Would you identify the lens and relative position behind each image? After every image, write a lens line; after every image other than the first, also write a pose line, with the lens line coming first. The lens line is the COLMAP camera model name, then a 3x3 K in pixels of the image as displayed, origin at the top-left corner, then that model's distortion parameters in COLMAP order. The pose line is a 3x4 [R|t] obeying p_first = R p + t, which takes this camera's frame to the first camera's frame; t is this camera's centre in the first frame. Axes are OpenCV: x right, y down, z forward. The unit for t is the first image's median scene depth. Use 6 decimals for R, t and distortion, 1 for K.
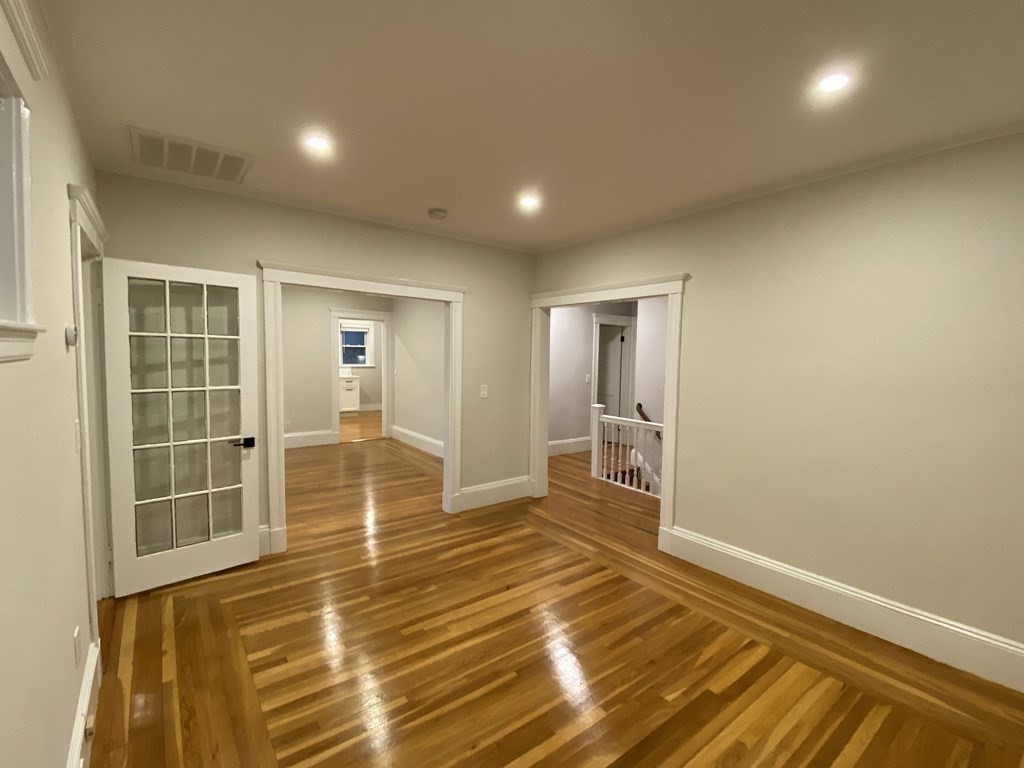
lens RADIAL K [[462.4, 0, 516.9], [0, 462.4, 385.5], [0, 0, 1]] dist [0.092458, -0.072567]
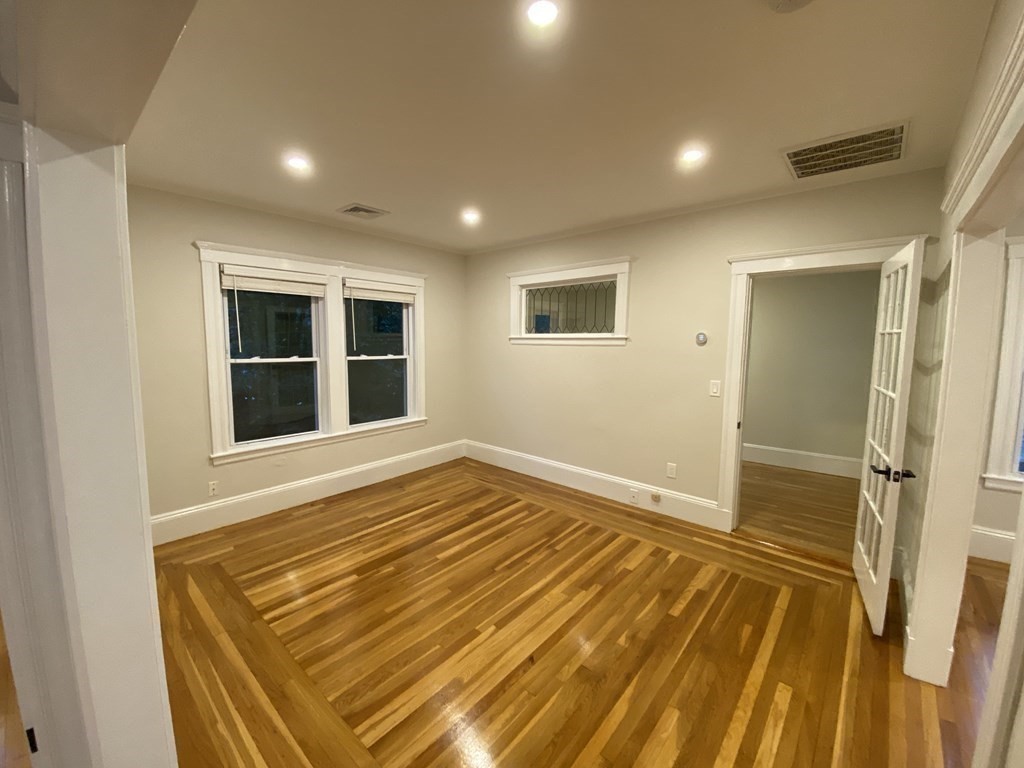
lens RADIAL K [[415.1, 0, 511.6], [0, 415.1, 380.9], [0, 0, 1]] dist [0.043463, -0.031615]
pose [[-0.981170, -0.004899, -0.193084, 0.142714], [-0.038062, 0.984979, 0.168424, -0.115439], [0.189358, 0.172602, -0.966619, 1.564370]]
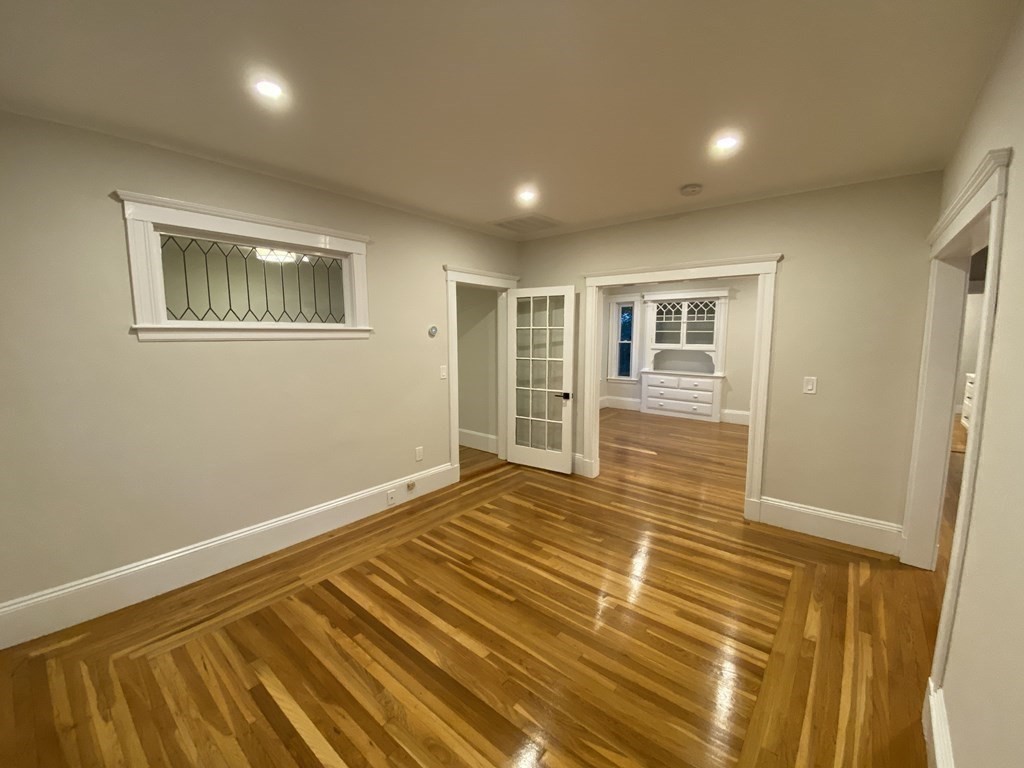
lens RADIAL K [[415.1, 0, 511.6], [0, 415.1, 380.9], [0, 0, 1]] dist [0.043463, -0.031615]
pose [[0.226271, 0.093909, -0.969527, 0.727679], [-0.068087, 0.994432, 0.080431, -0.025731], [0.971682, 0.047813, 0.231405, 0.532919]]
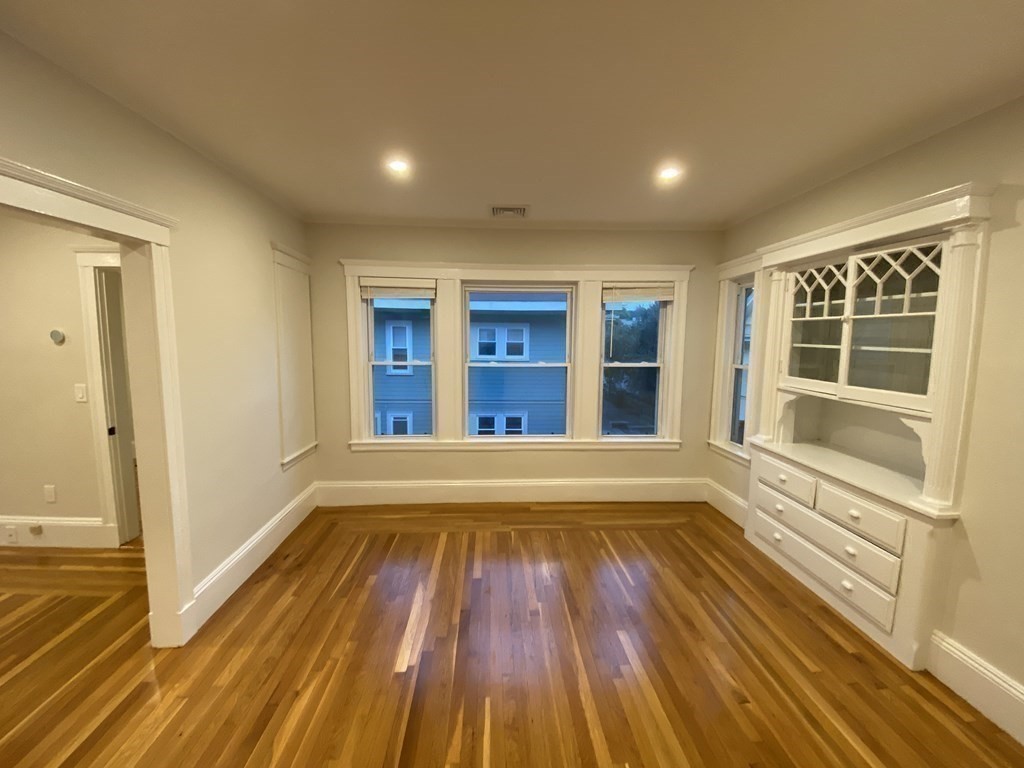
lens RADIAL K [[415.1, 0, 511.6], [0, 415.1, 380.9], [0, 0, 1]] dist [0.043463, -0.031615]
pose [[-0.566321, 0.060771, -0.821941, -0.350475], [-0.085038, 0.987647, 0.131615, -0.168926], [0.819786, 0.144433, -0.554157, 1.945852]]
